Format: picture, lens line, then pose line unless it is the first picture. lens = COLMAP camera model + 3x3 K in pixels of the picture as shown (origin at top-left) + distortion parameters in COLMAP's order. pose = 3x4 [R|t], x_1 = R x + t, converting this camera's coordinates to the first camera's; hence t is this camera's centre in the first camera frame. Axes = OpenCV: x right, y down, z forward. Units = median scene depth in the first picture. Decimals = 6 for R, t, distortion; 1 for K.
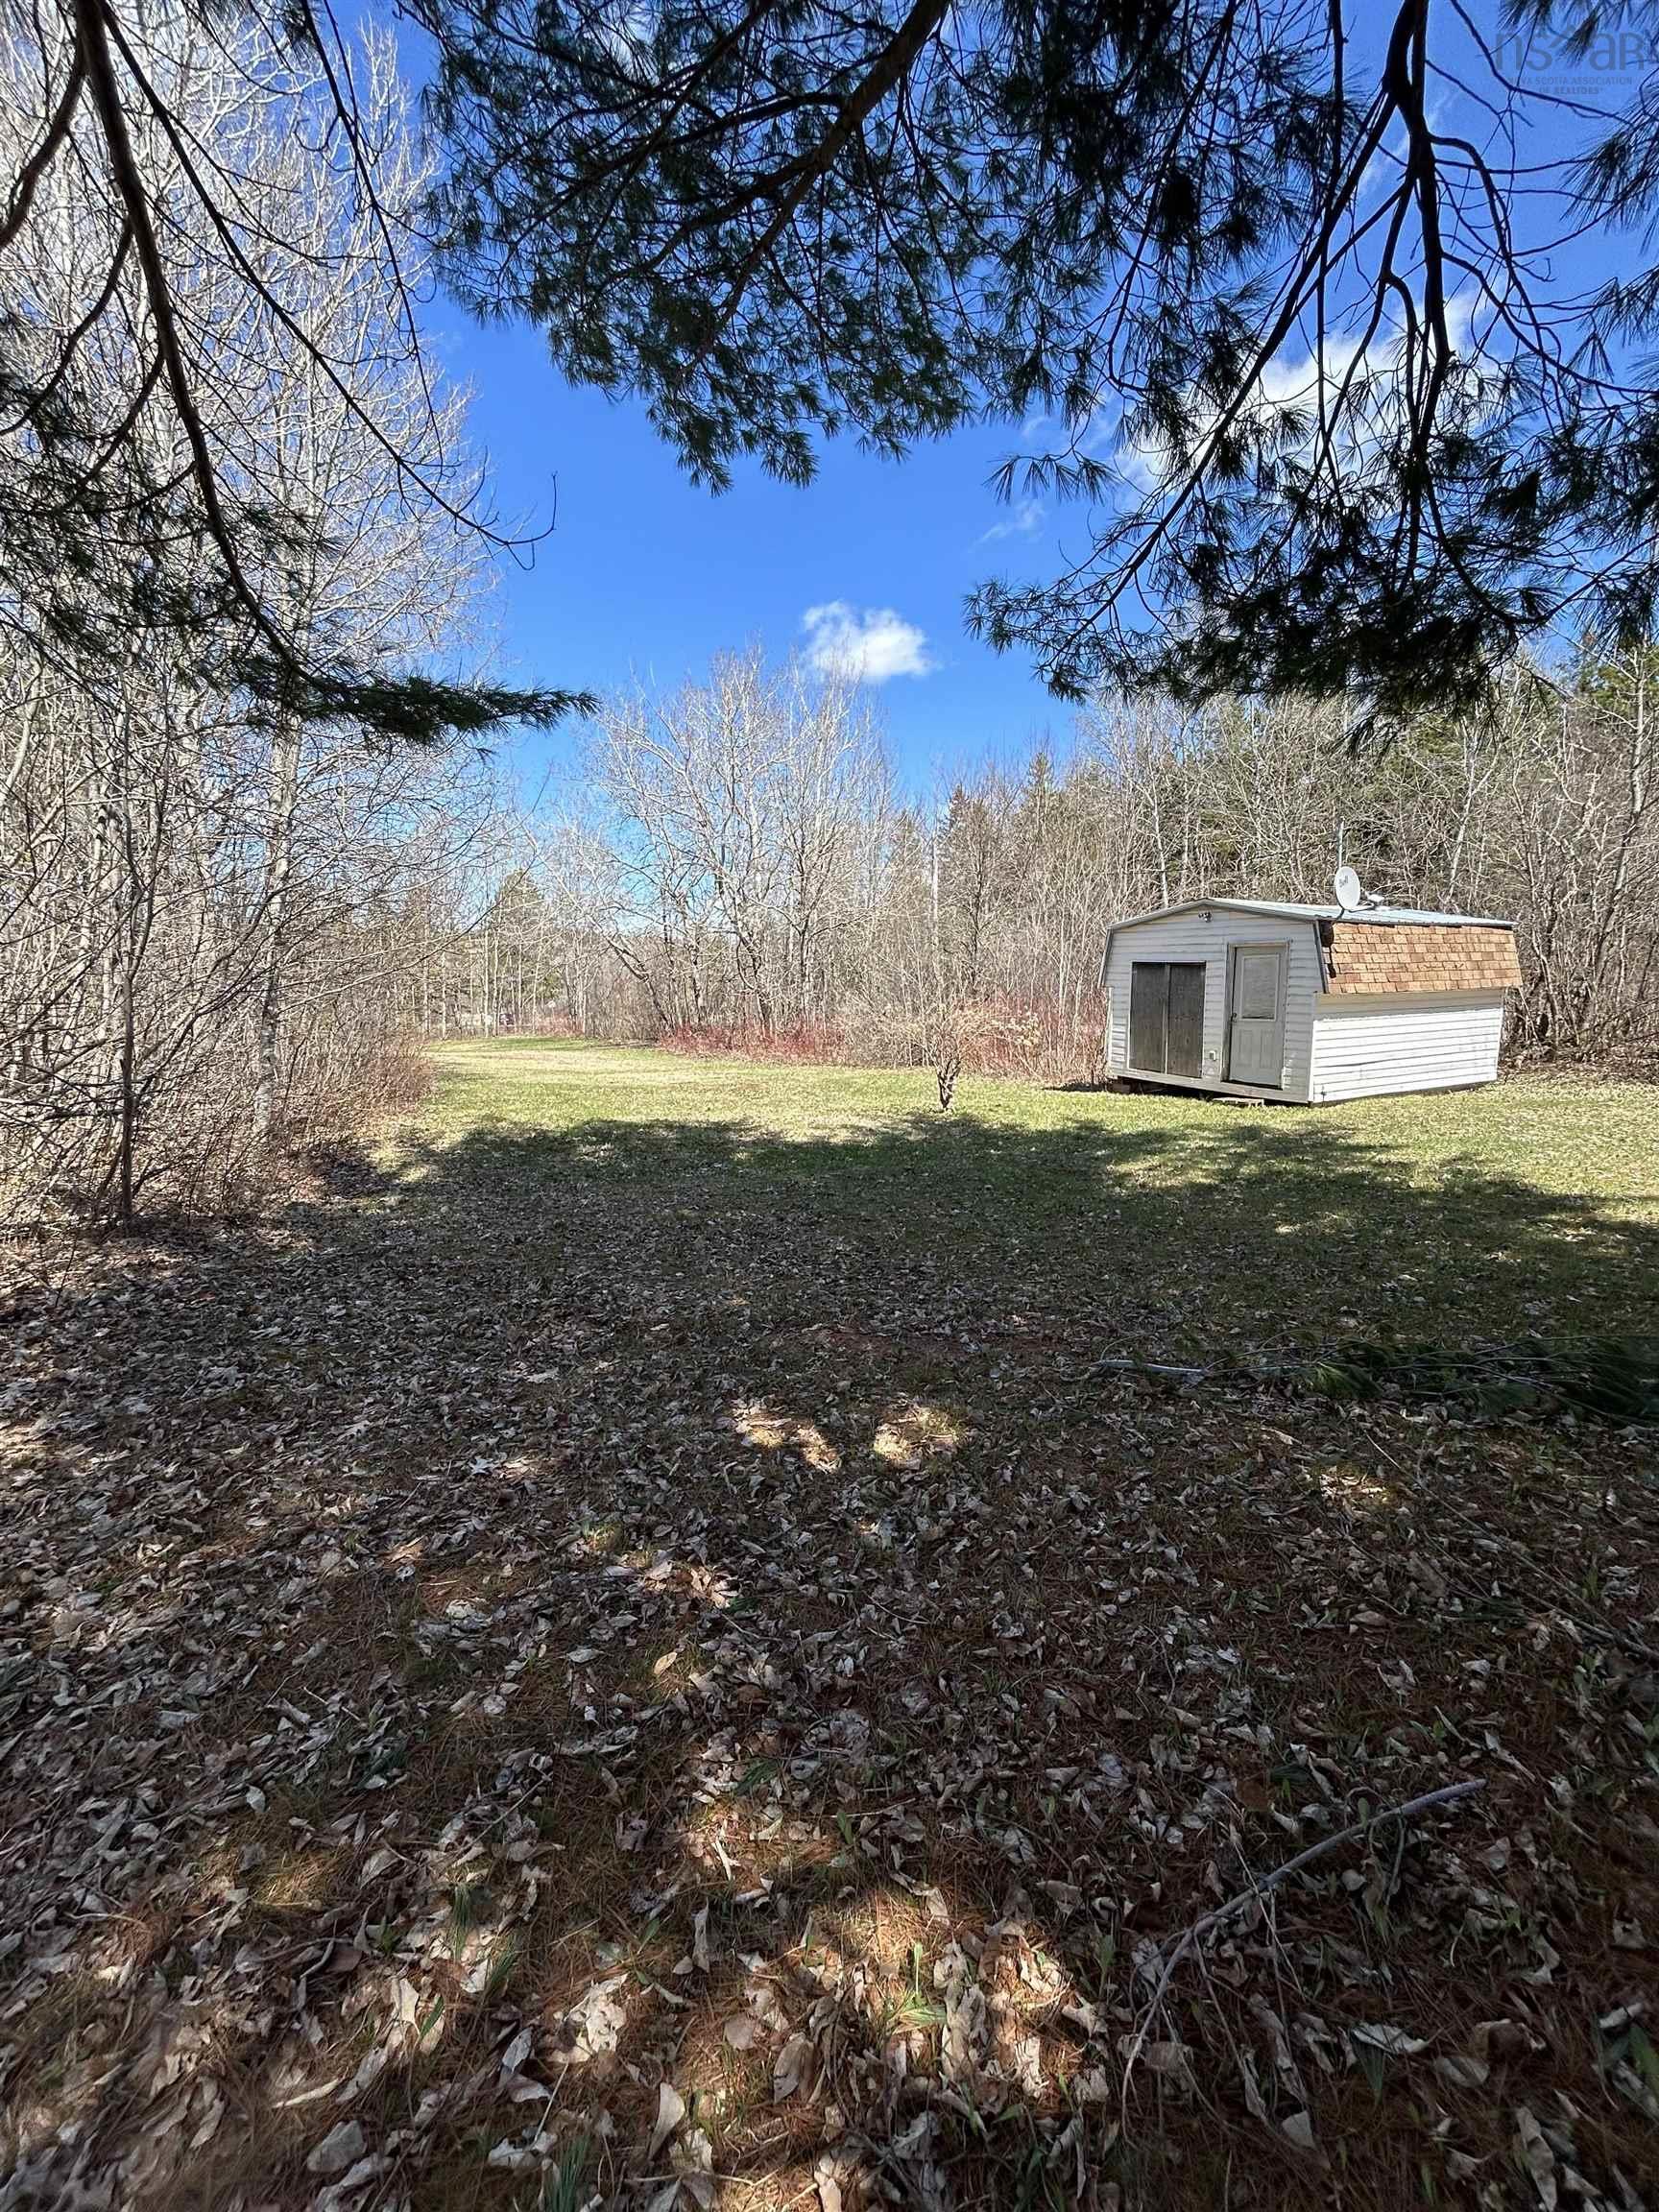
lens RADIAL K [[891.4, 0, 837.2], [0, 891.4, 1101.2], [0, 0, 1]] dist [-0.000700, 0.000041]
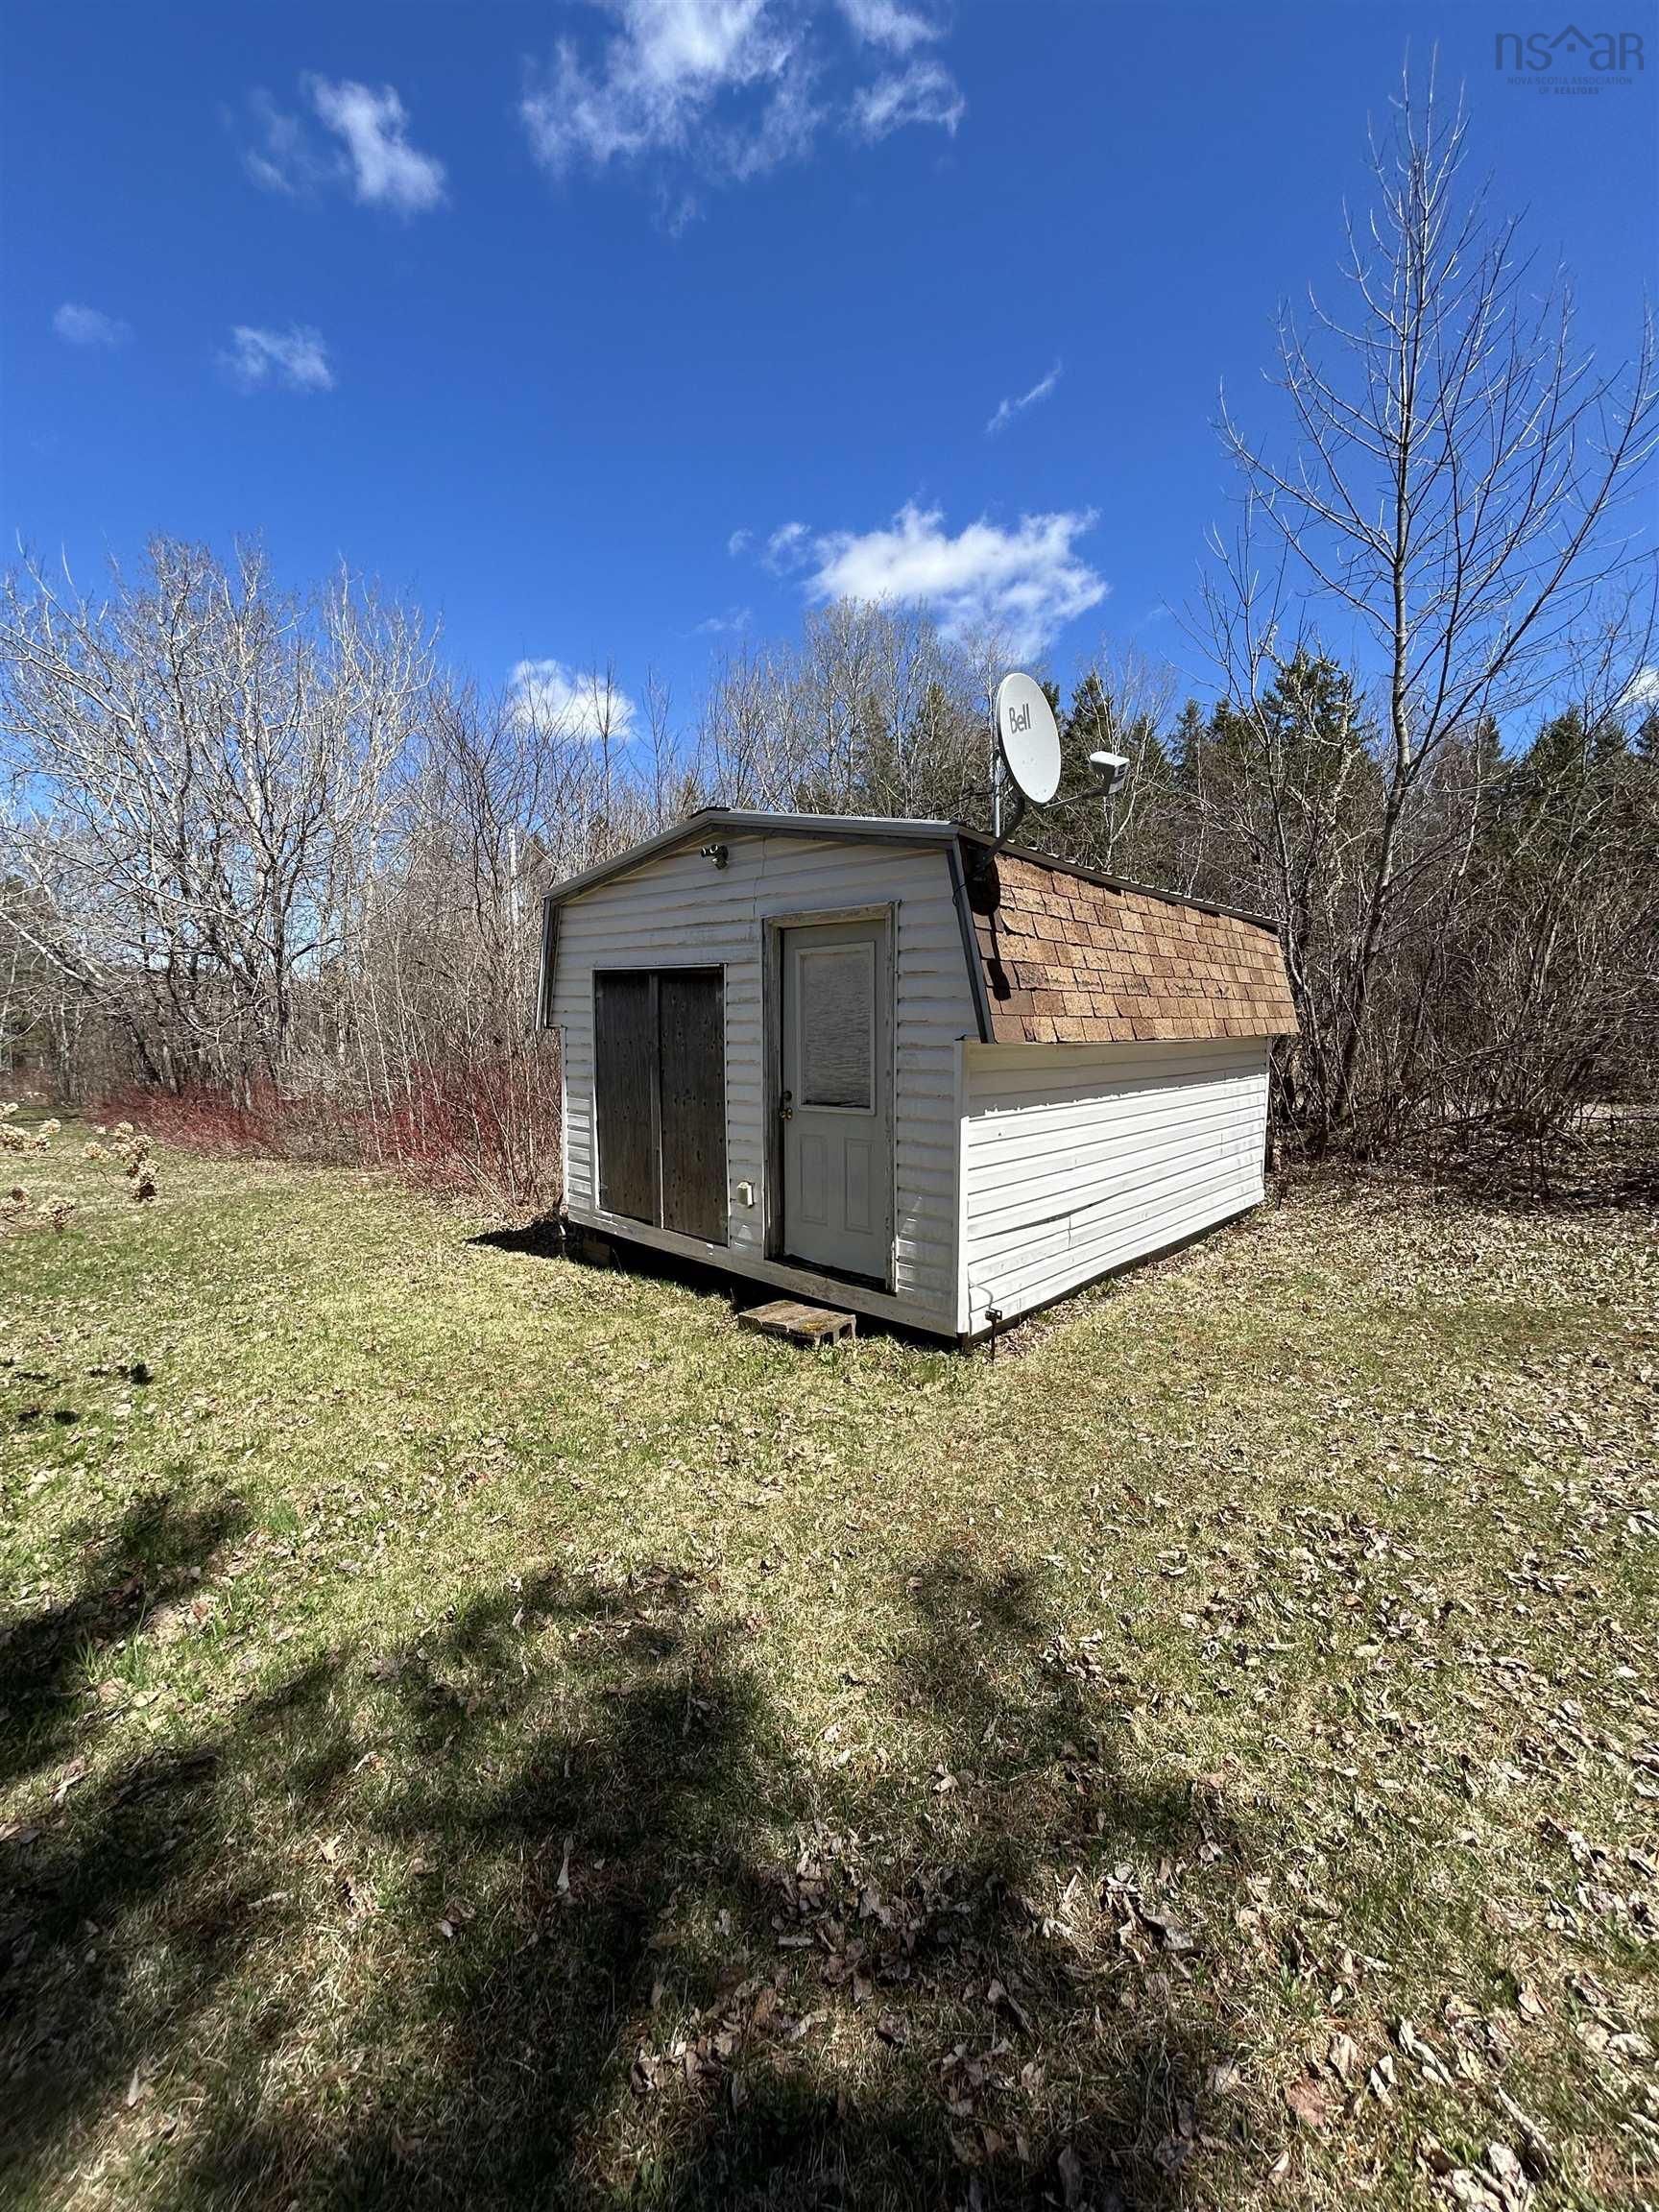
lens RADIAL K [[891.4, 0, 837.2], [0, 891.4, 1101.2], [0, 0, 1]] dist [-0.000700, 0.000041]
pose [[0.943219, -0.013049, 0.331916, 0.330916], [0.033344, 0.997900, -0.055526, -0.070487], [-0.330495, 0.063441, 0.941673, 0.608218]]
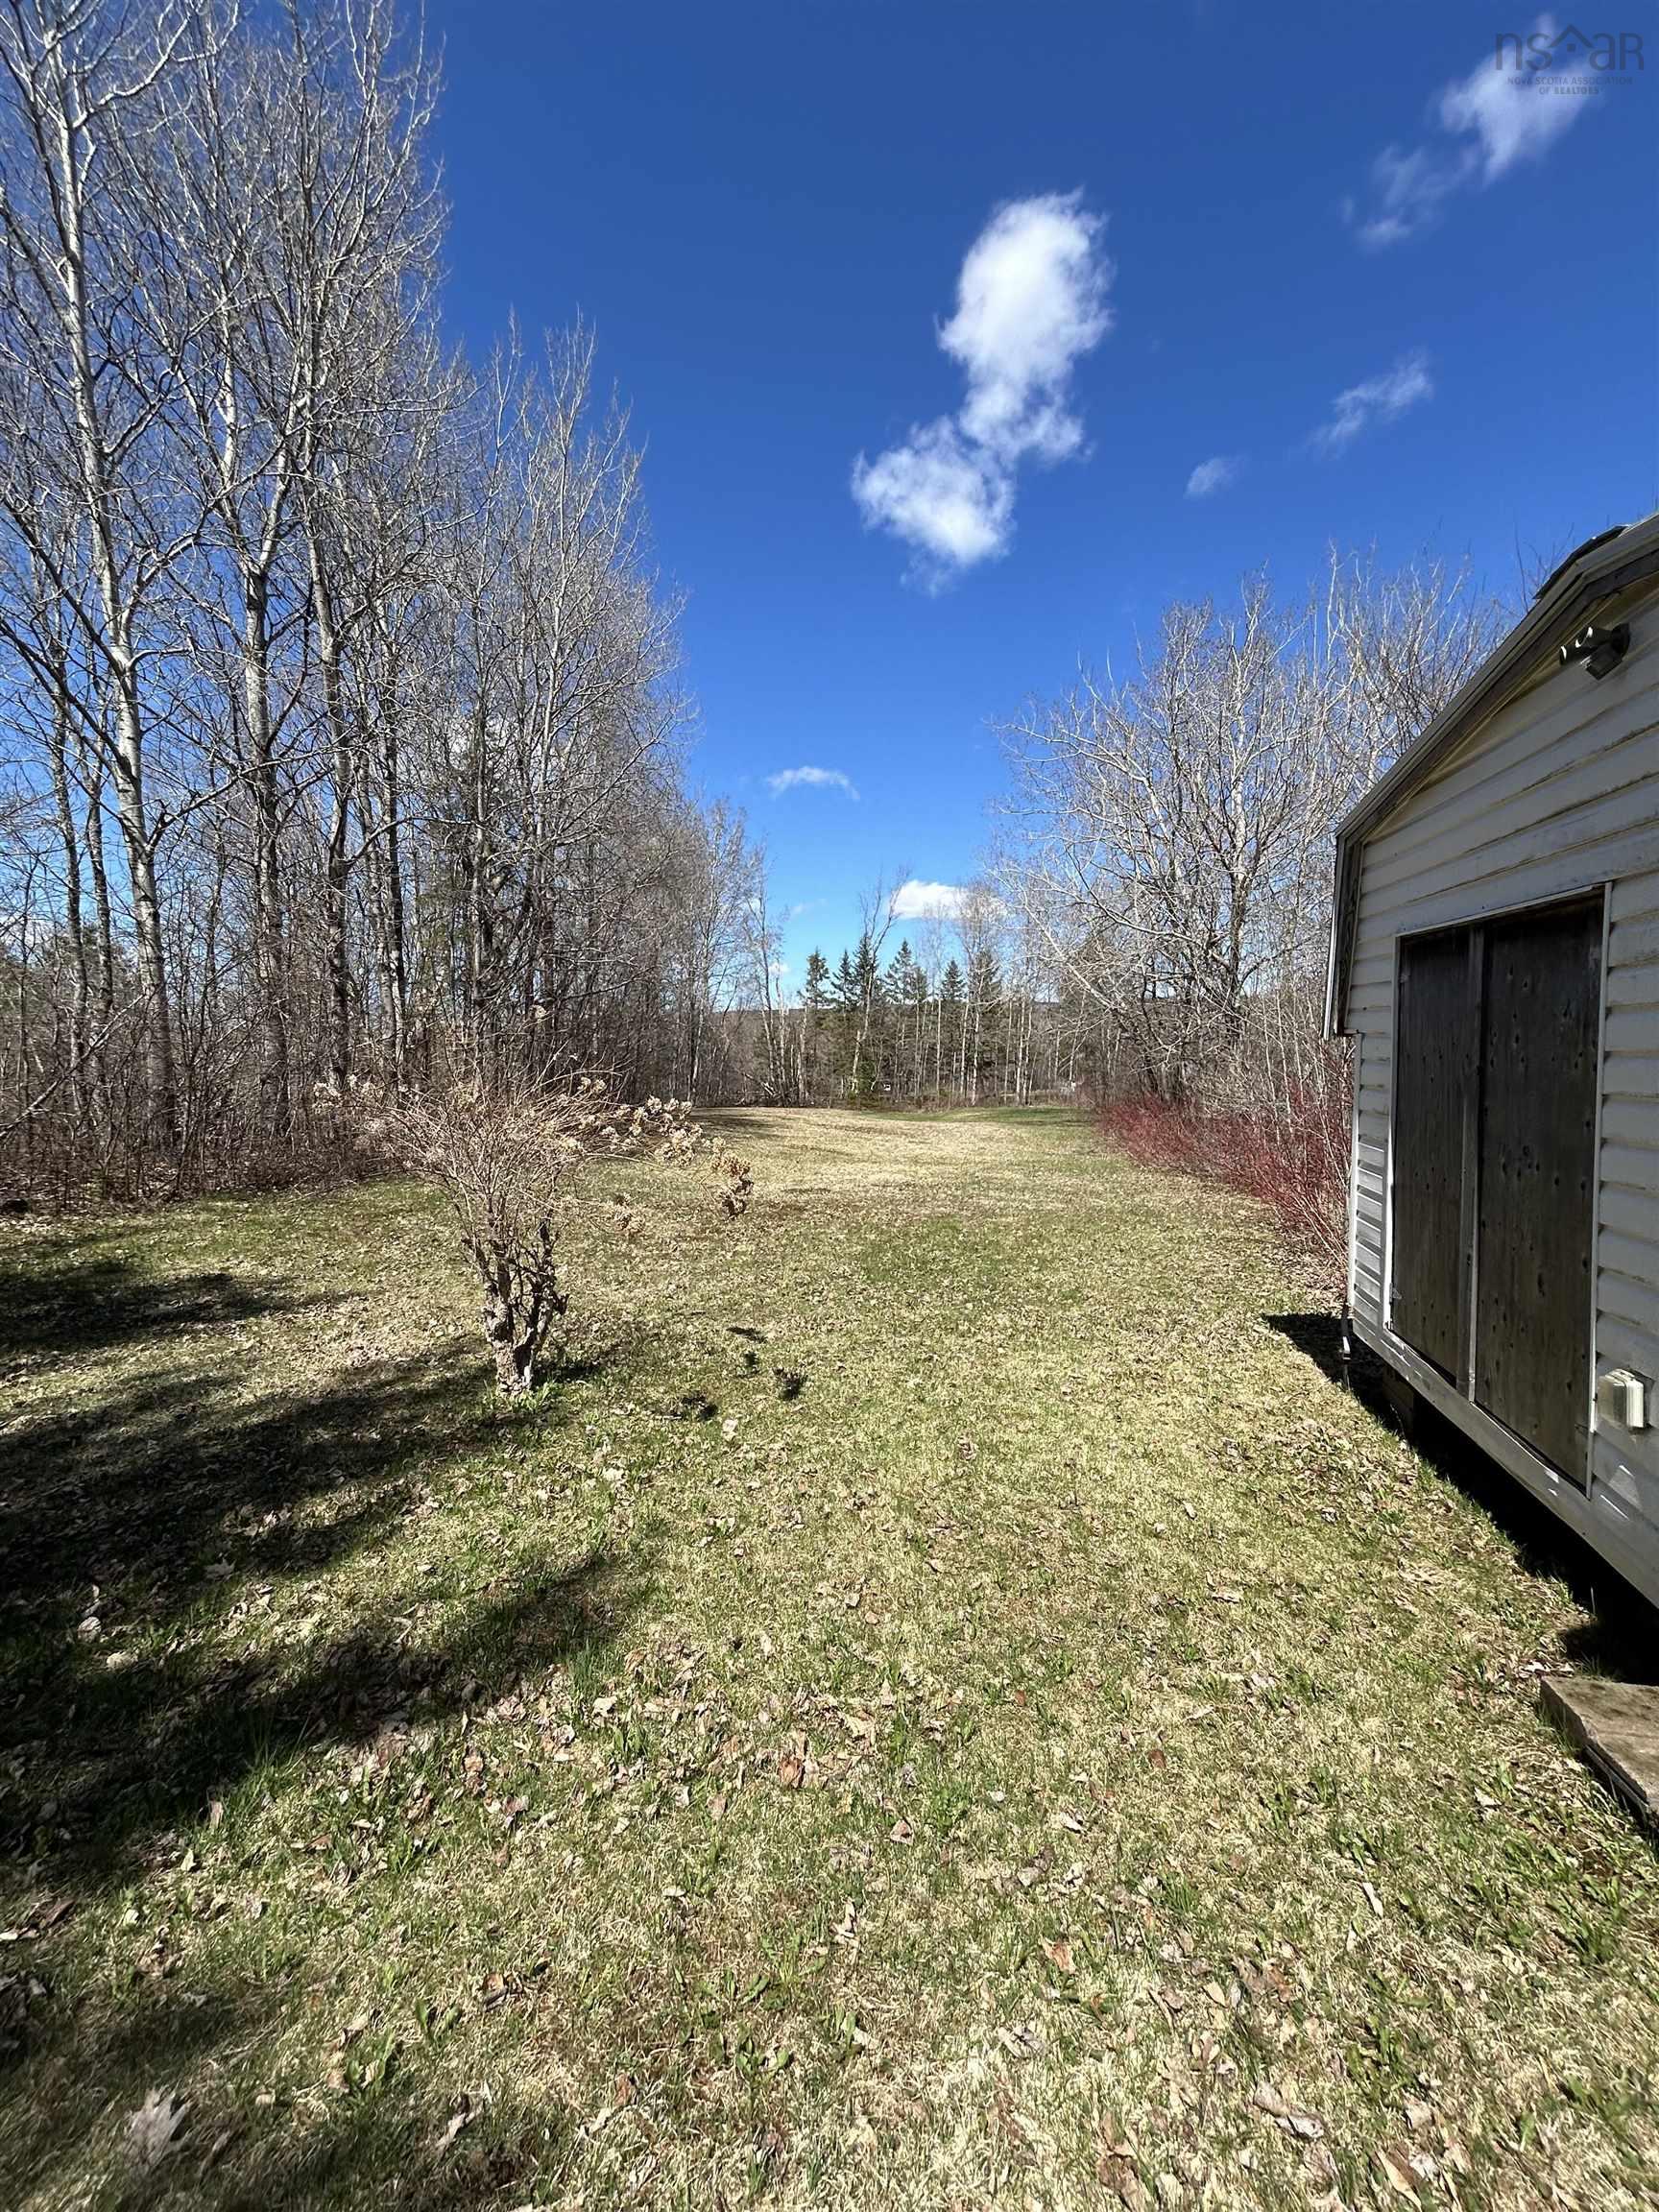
lens RADIAL K [[891.4, 0, 837.2], [0, 891.4, 1101.2], [0, 0, 1]] dist [-0.000700, 0.000041]
pose [[0.761836, 0.039596, -0.646559, 0.420762], [-0.089024, 0.995059, -0.043958, -0.090037], [0.641624, 0.091048, 0.761596, 0.767980]]
